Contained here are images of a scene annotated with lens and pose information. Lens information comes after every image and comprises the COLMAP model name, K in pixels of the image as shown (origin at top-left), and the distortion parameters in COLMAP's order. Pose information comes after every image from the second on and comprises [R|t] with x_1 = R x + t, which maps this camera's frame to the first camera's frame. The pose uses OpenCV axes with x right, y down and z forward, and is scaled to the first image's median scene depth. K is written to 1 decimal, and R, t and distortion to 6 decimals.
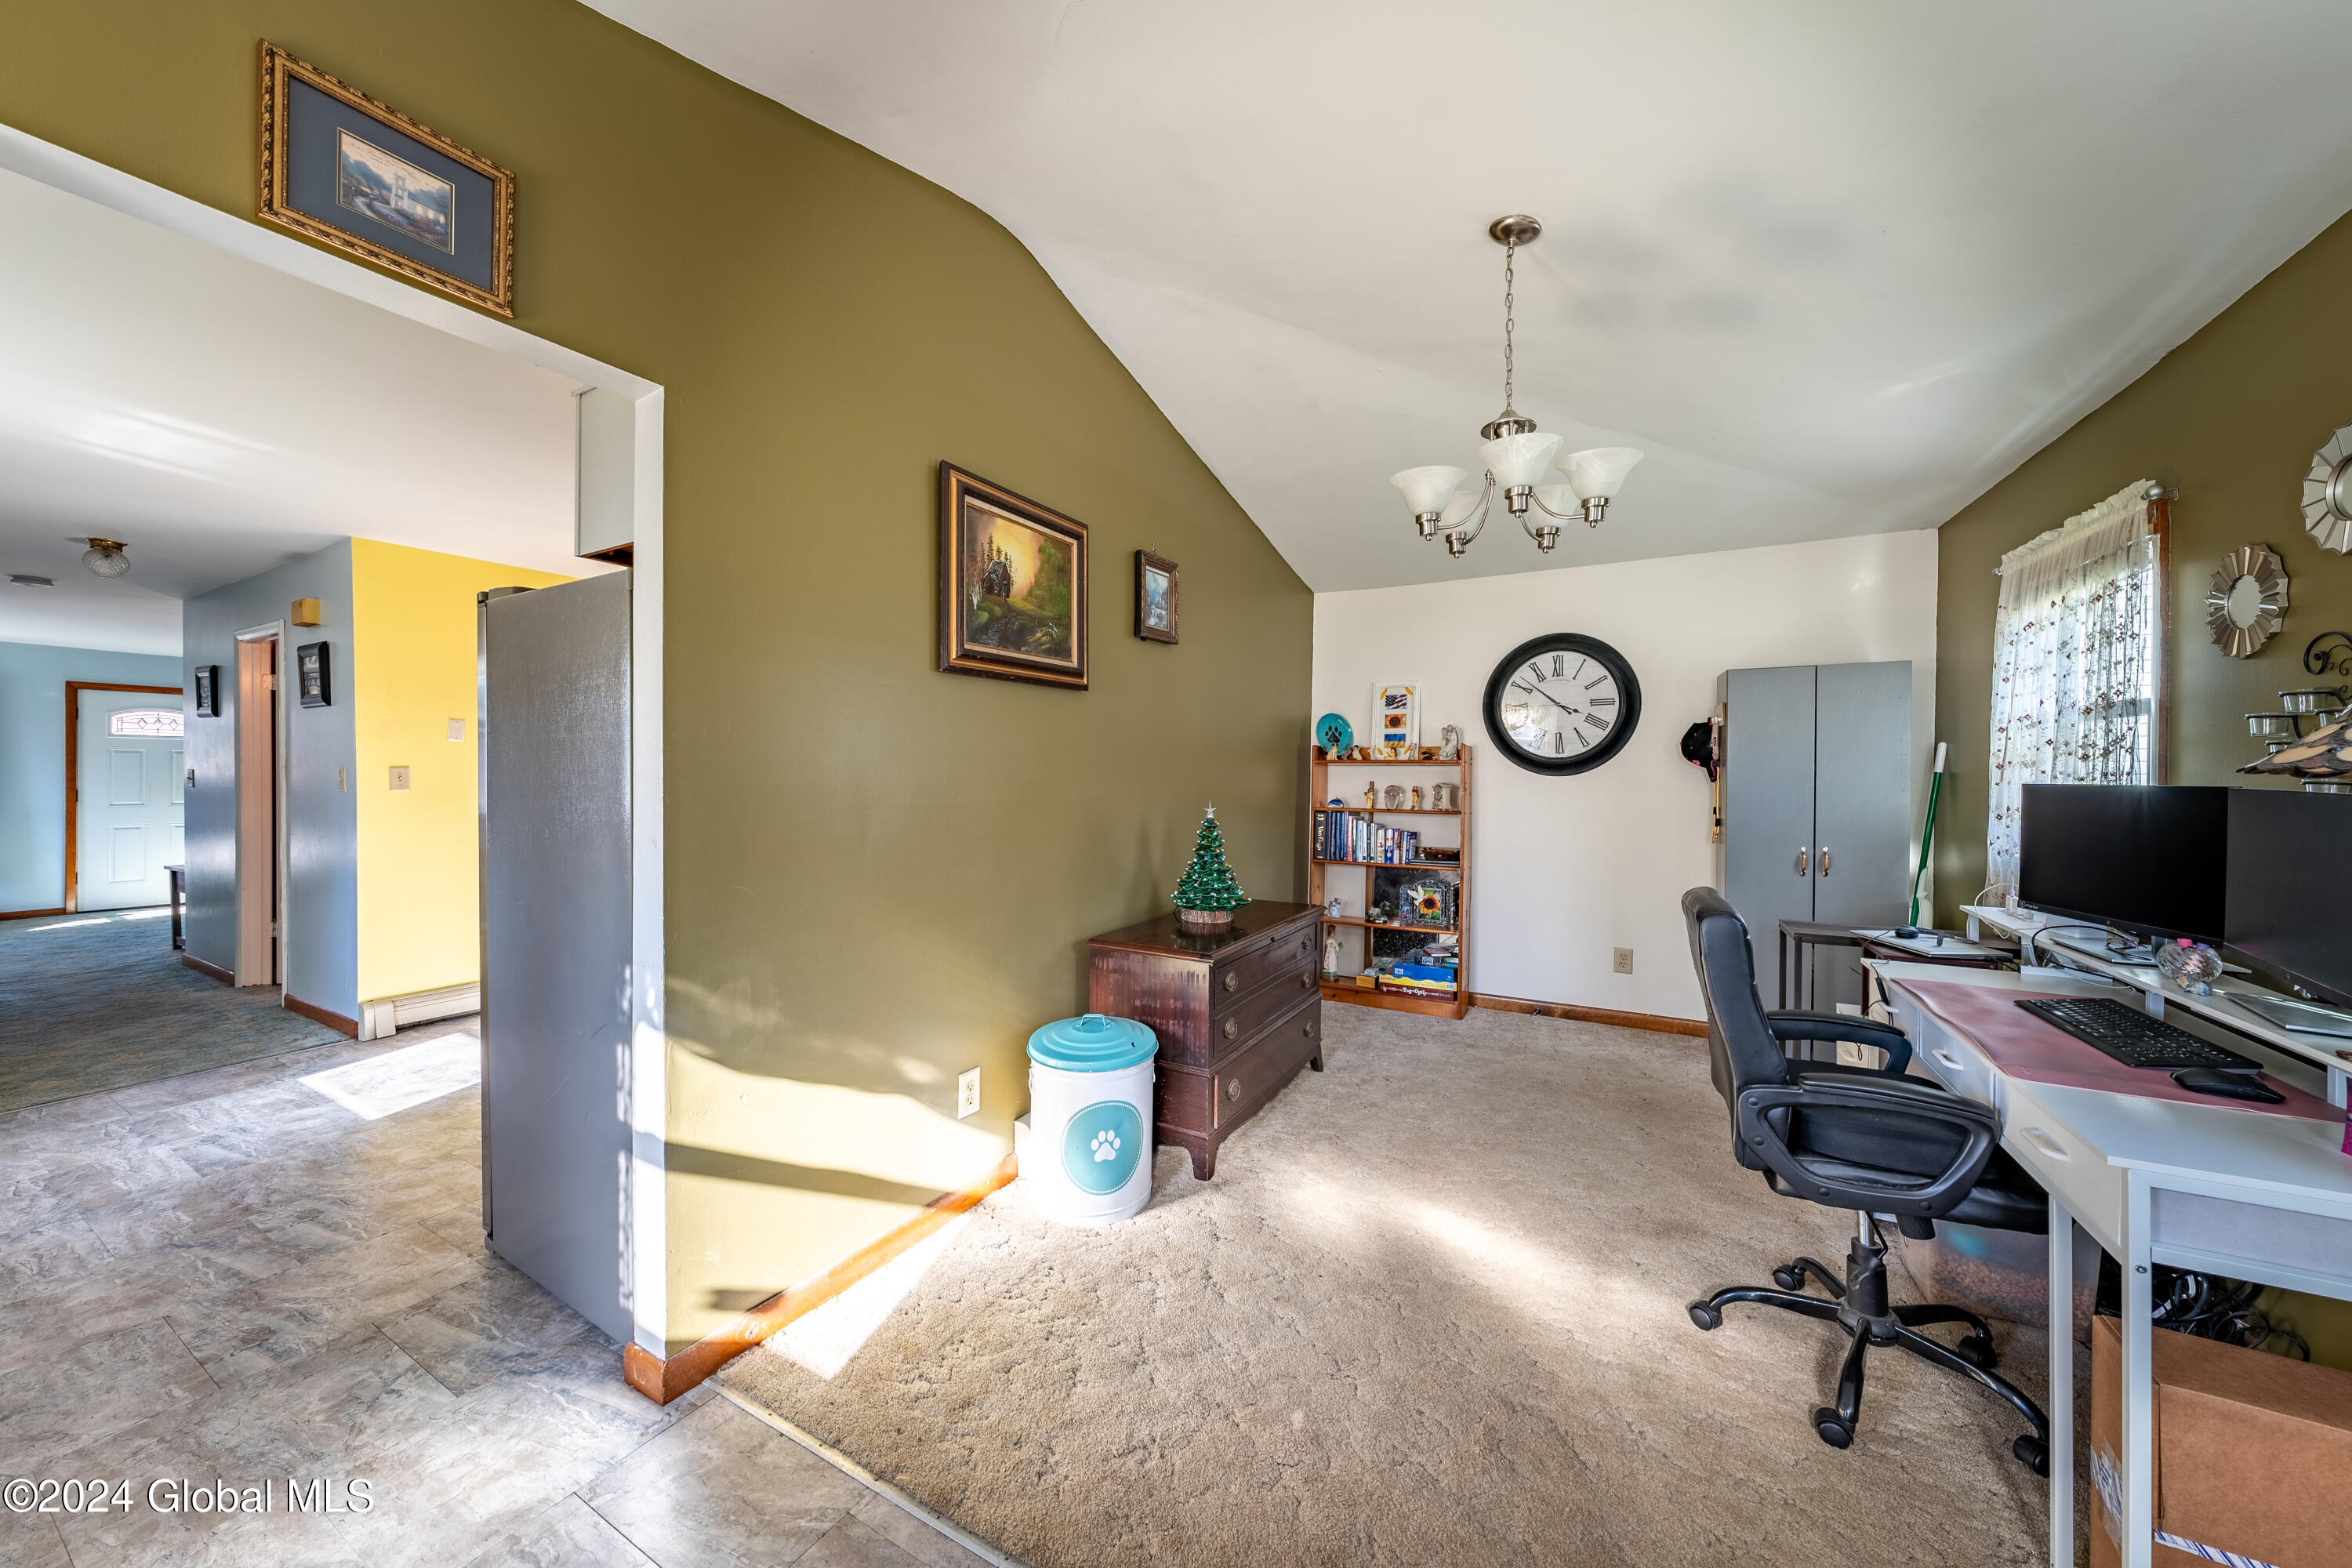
lens RADIAL K [[814.1, 0, 1180.5], [0, 814.1, 776.4], [0, 0, 1]] dist [0.001112, -0.000020]
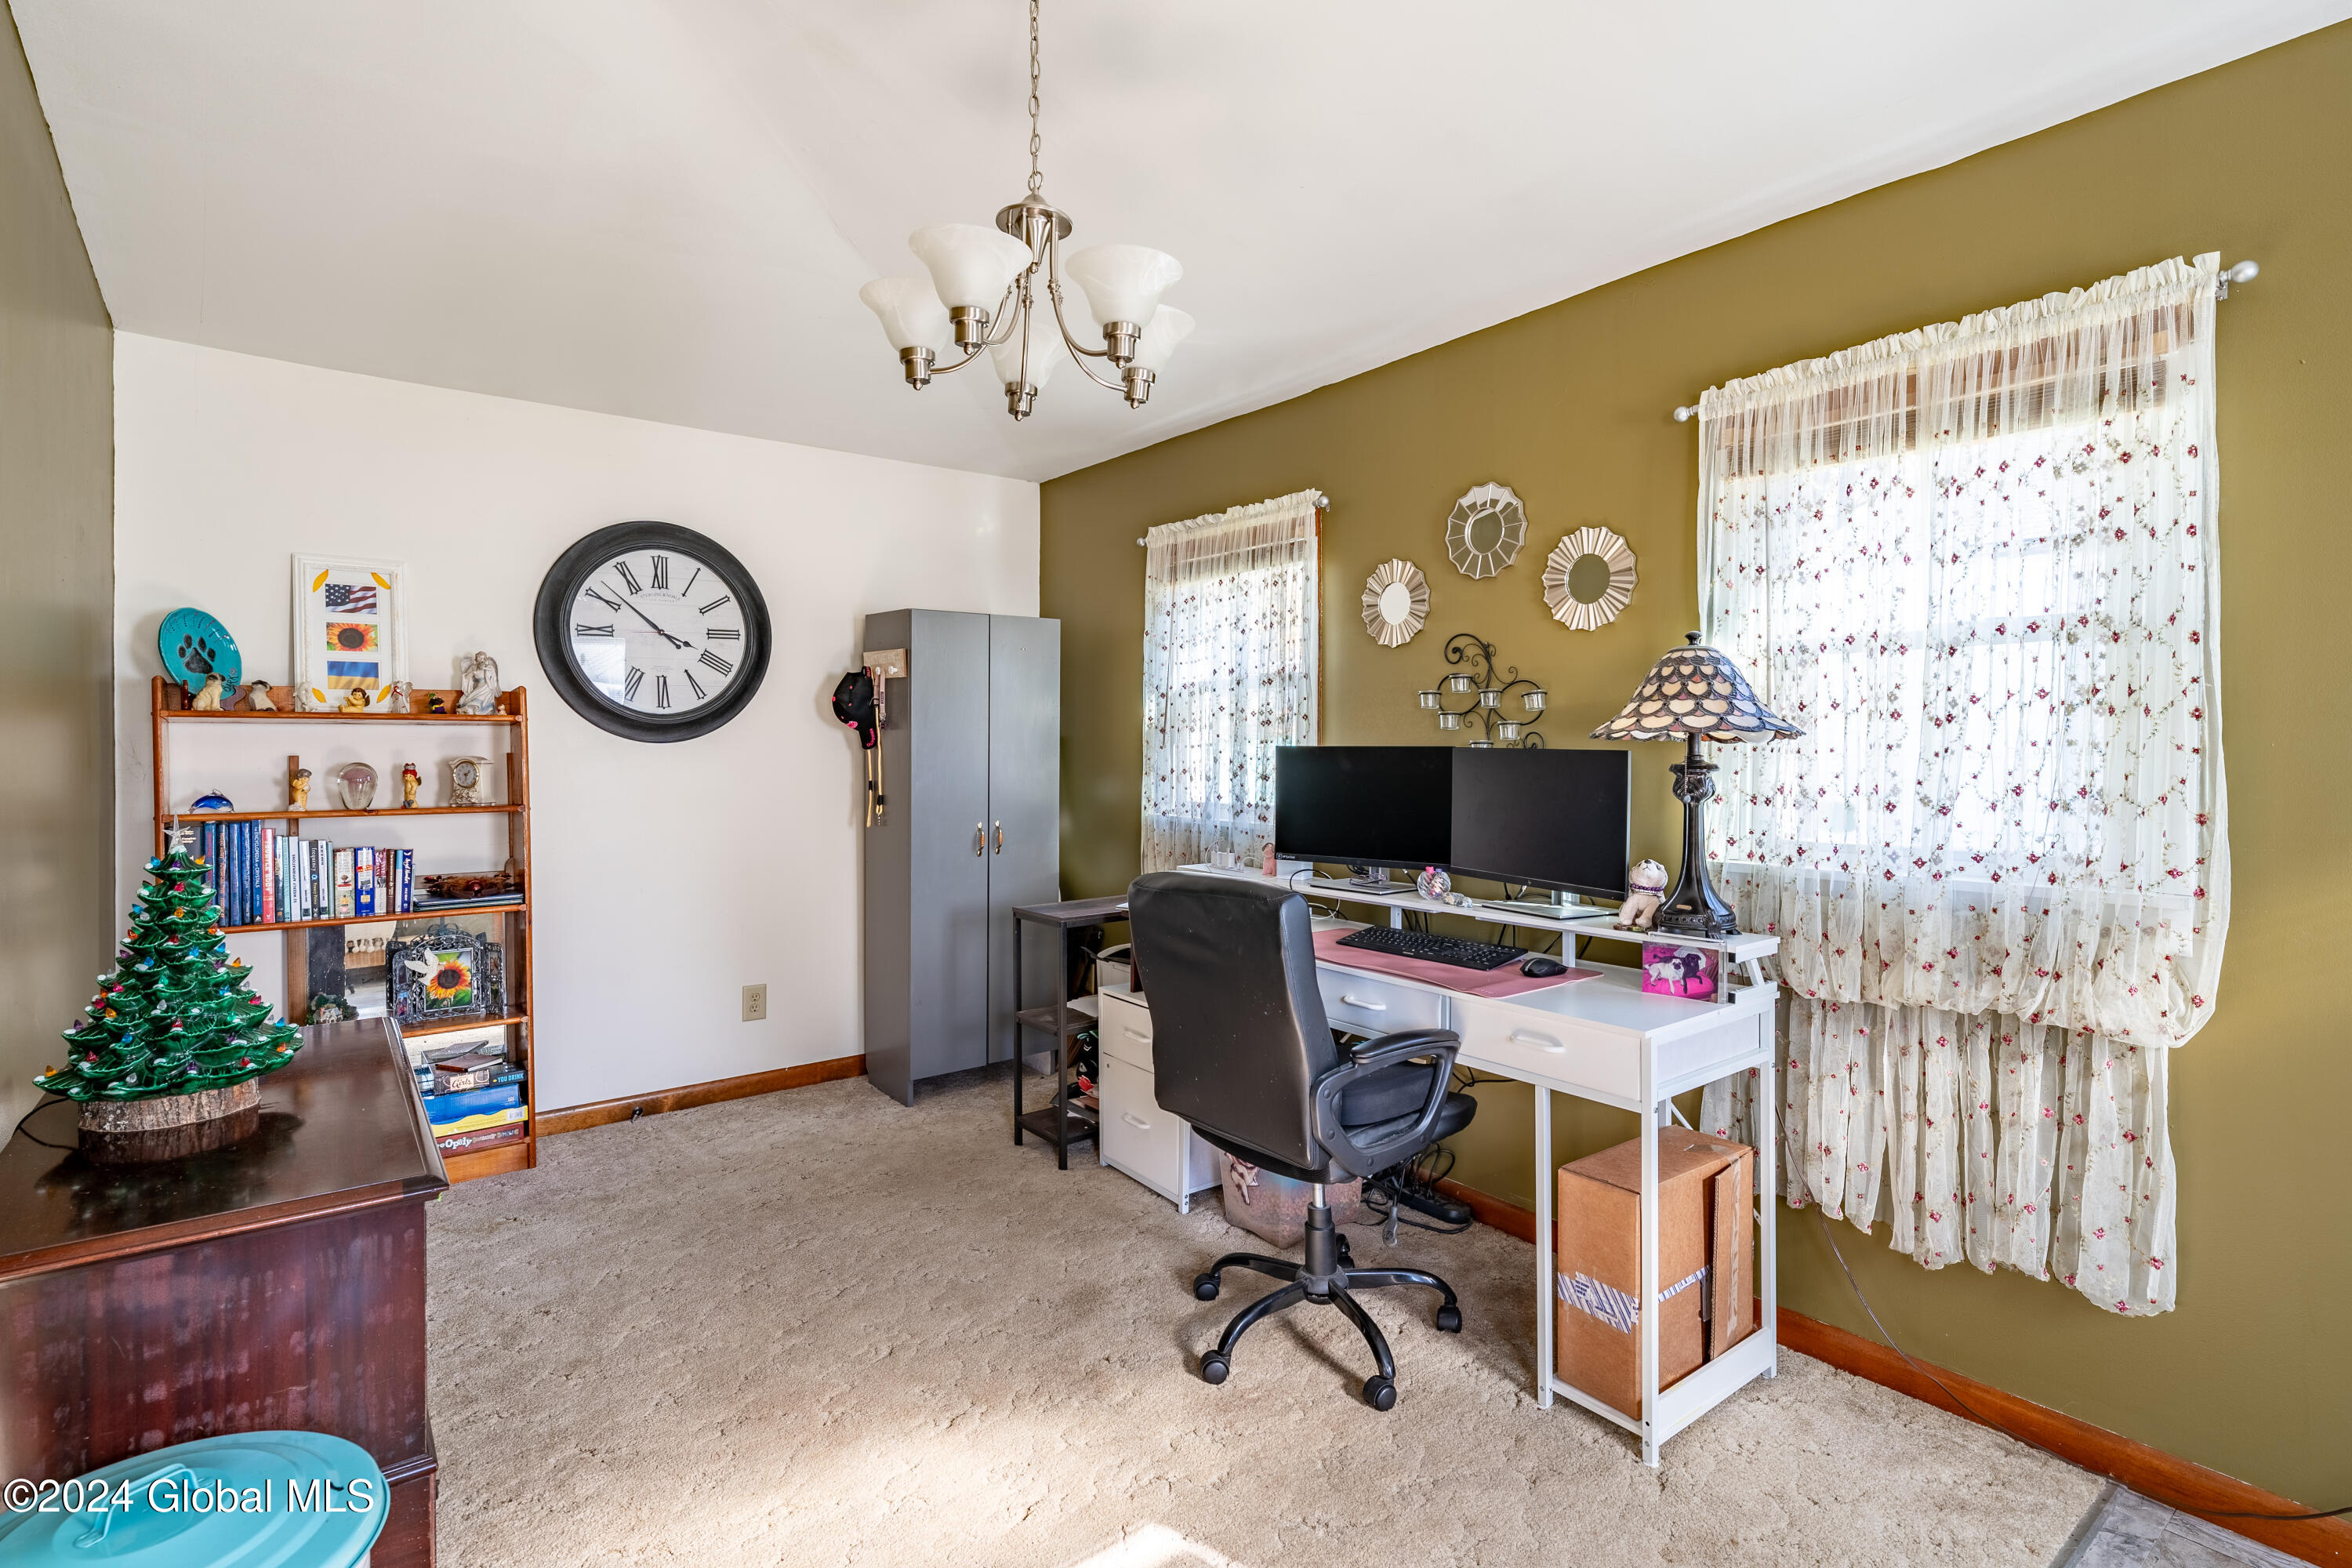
lens RADIAL K [[1142.6, 0, 1181.1], [0, 1142.6, 769.9], [0, 0, 1]] dist [0.003794, 0.000016]
pose [[0.388791, -0.025911, 0.920961, -0.218938], [0.005675, 0.999653, 0.025729, 0.000178], [-0.921308, -0.004777, 0.388803, 0.267385]]
